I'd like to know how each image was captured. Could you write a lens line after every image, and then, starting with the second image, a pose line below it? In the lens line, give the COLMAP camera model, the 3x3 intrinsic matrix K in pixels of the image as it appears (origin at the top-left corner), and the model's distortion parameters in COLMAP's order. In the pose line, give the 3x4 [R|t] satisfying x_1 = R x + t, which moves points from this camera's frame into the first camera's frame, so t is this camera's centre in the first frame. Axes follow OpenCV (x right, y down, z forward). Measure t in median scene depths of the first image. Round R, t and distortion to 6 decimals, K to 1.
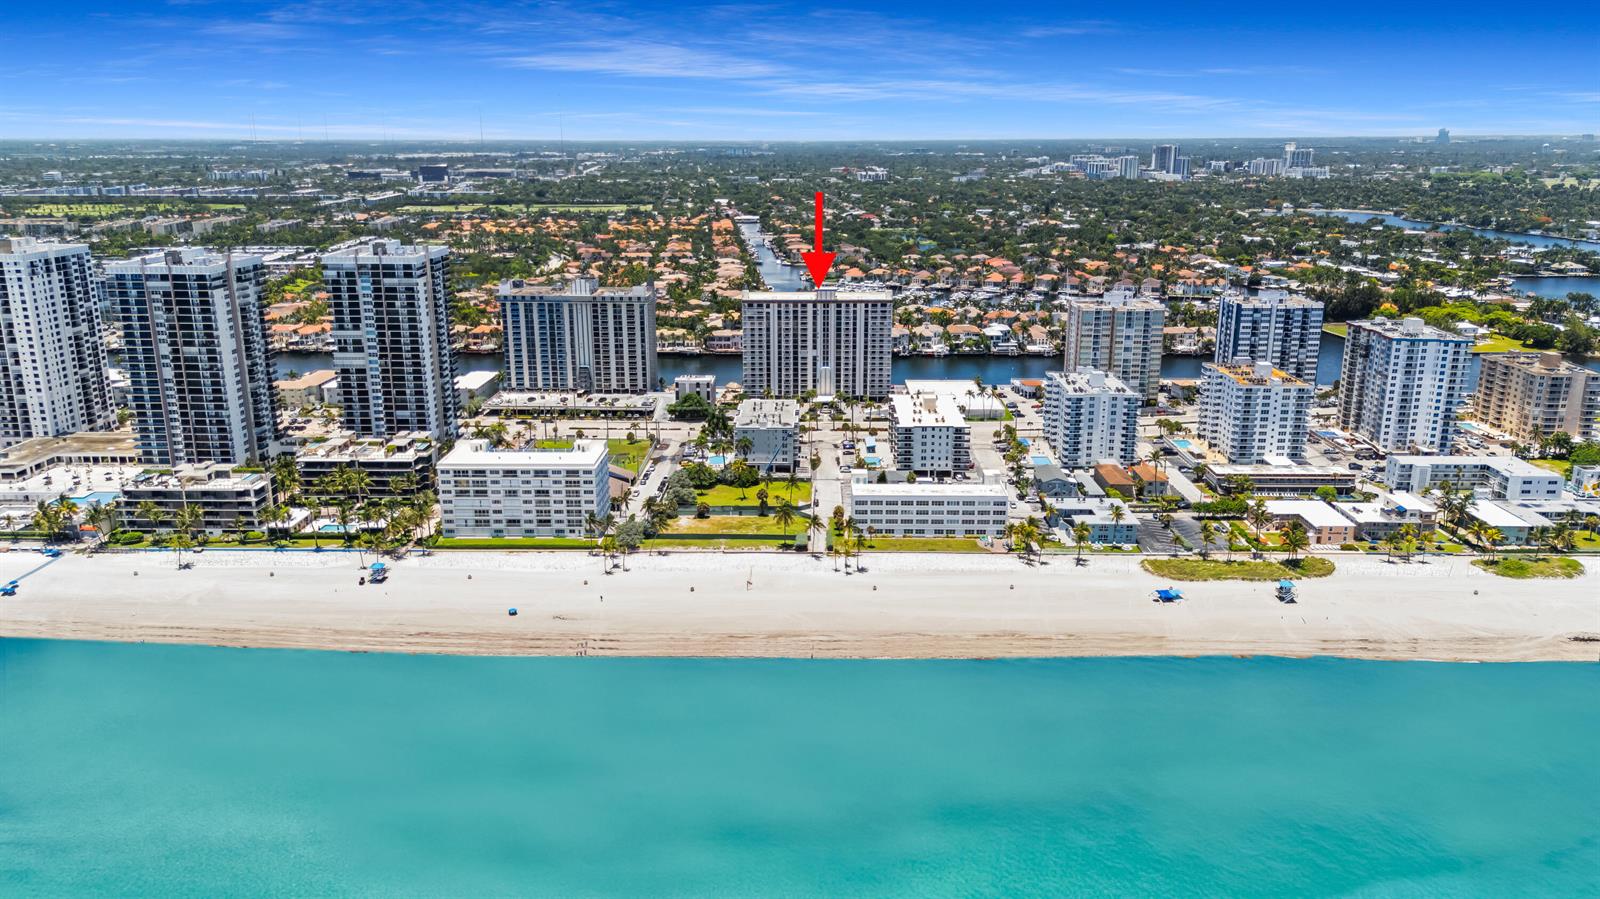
lens RADIAL K [[1179.7, 0, 800.0], [0, 1179.7, 449.5], [0, 0, 1]] dist [0.103438, -0.099039]
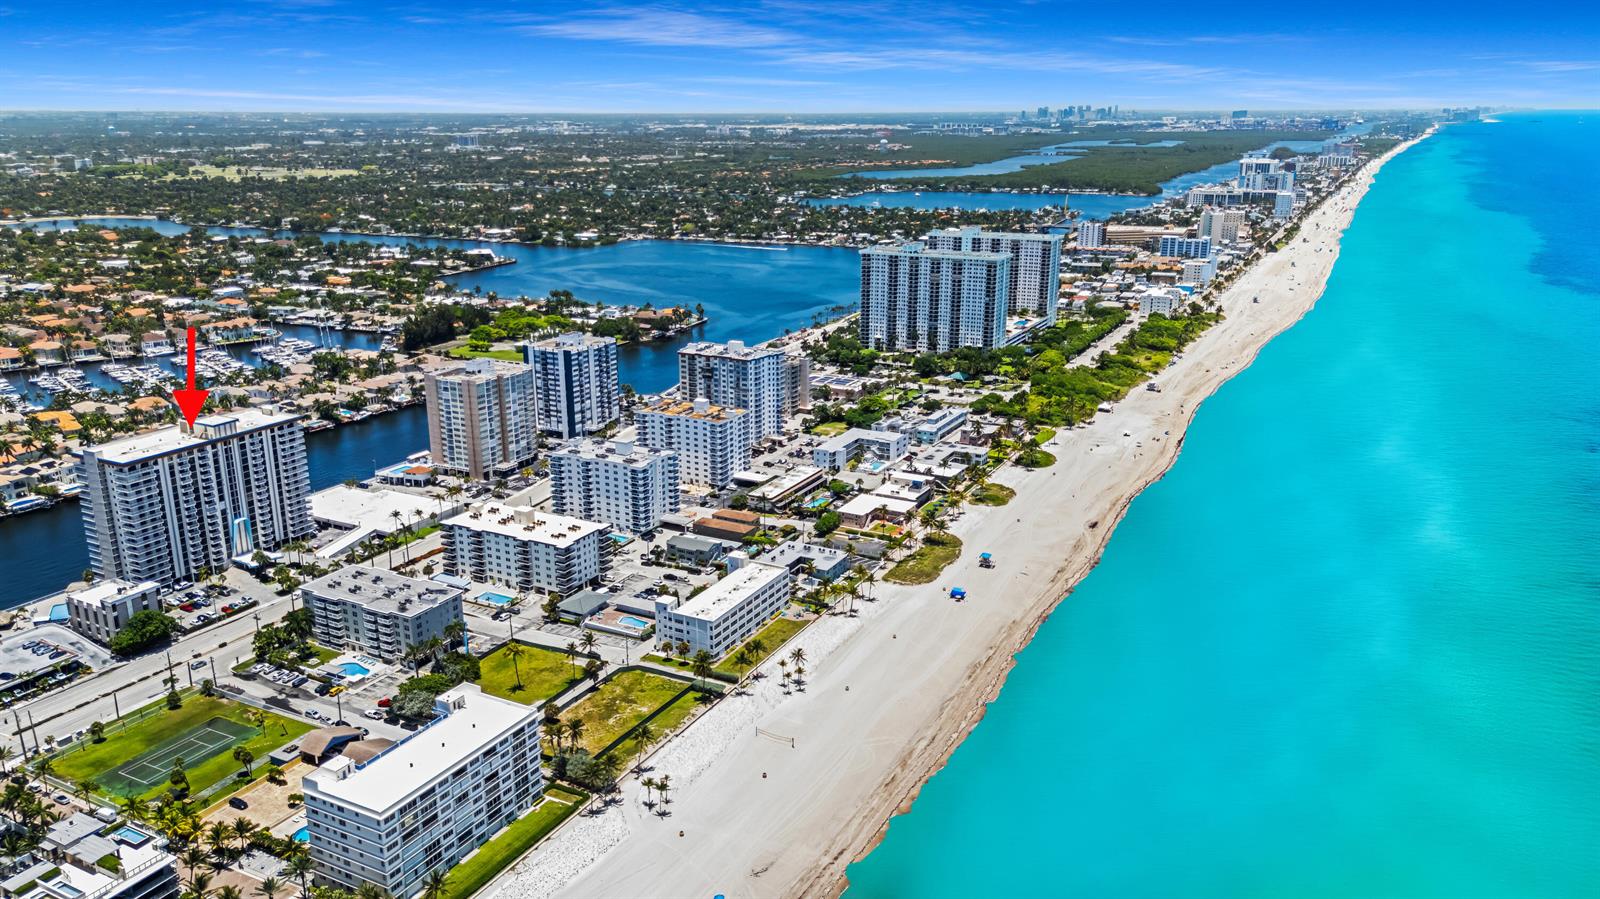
lens RADIAL K [[1179.7, 0, 800.0], [0, 1179.7, 449.5], [0, 0, 1]] dist [0.103438, -0.099039]
pose [[0.458882, -0.248194, 0.853128, -0.475637], [0.228931, 0.960799, 0.156380, -0.154071], [-0.858498, 0.123547, 0.497713, 0.287485]]
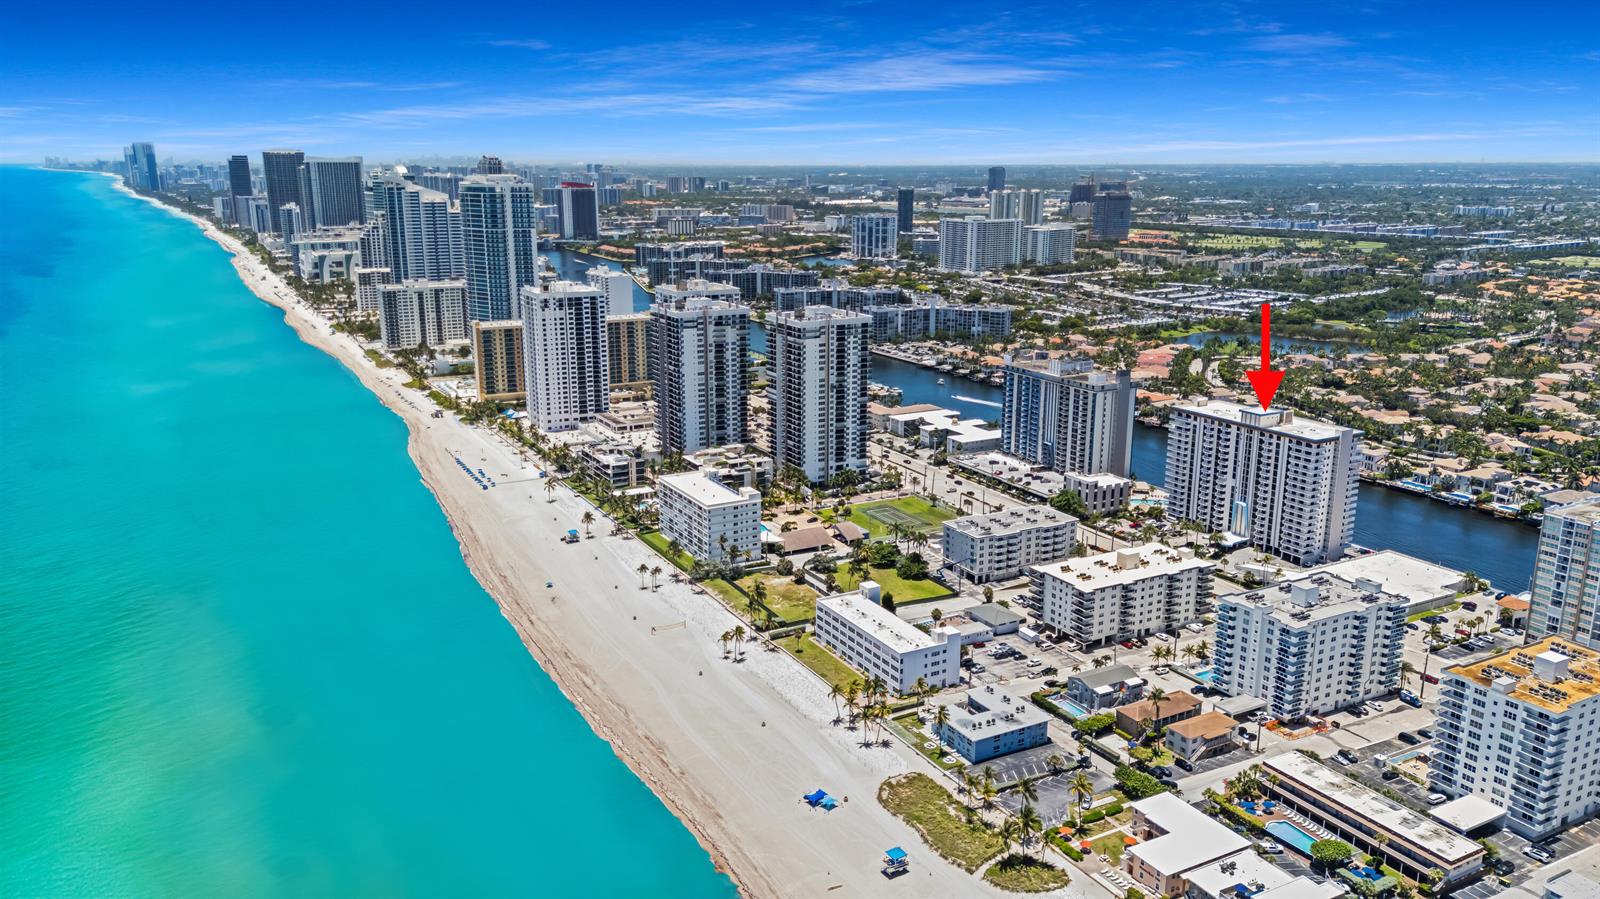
lens RADIAL K [[1179.7, 0, 800.0], [0, 1179.7, 449.5], [0, 0, 1]] dist [0.103438, -0.099039]
pose [[0.499266, 0.211254, -0.840301, 0.578238], [-0.223847, 0.968346, 0.110445, -0.130987], [0.837034, 0.132957, 0.530751, 0.280965]]
